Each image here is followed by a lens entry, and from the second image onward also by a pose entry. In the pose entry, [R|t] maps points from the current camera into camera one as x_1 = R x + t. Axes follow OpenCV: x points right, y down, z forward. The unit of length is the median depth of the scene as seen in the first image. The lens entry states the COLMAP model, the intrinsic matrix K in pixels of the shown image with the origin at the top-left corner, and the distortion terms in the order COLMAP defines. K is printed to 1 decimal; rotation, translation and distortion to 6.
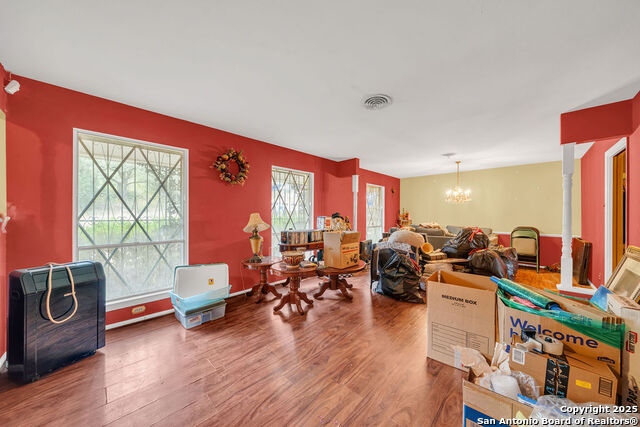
lens RADIAL K [[218.2, 0, 329.8], [0, 218.2, 213.9], [0, 0, 1]] dist [-0.001705, -0.000027]
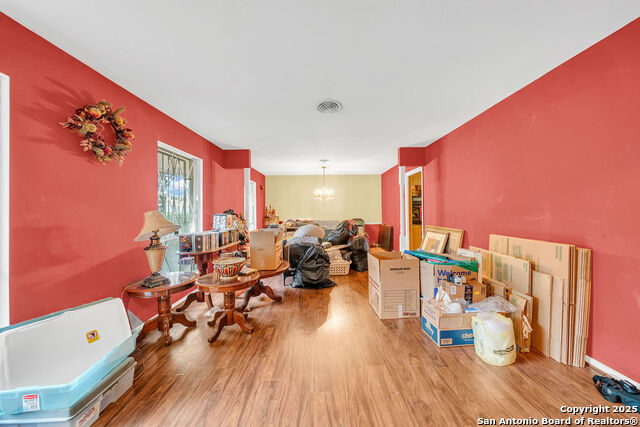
lens RADIAL K [[224.0, 0, 317.7], [0, 224.0, 208.5], [0, 0, 1]] dist [-0.006175, 0.000067]
pose [[0.722171, -0.003951, 0.691704, -0.460364], [0.010531, 0.999931, -0.005282, -0.000771], [-0.691635, 0.011099, 0.722162, 0.181941]]
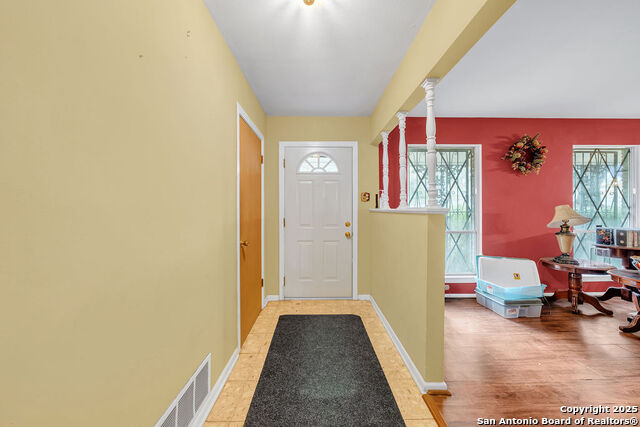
lens RADIAL K [[224.0, 0, 317.7], [0, 224.0, 208.5], [0, 0, 1]] dist [-0.006175, 0.000067]
pose [[0.698237, -0.003751, -0.715857, -0.400331], [0.006504, 0.999978, 0.001104, 0.003151], [0.715837, -0.005426, 0.698246, -0.281472]]
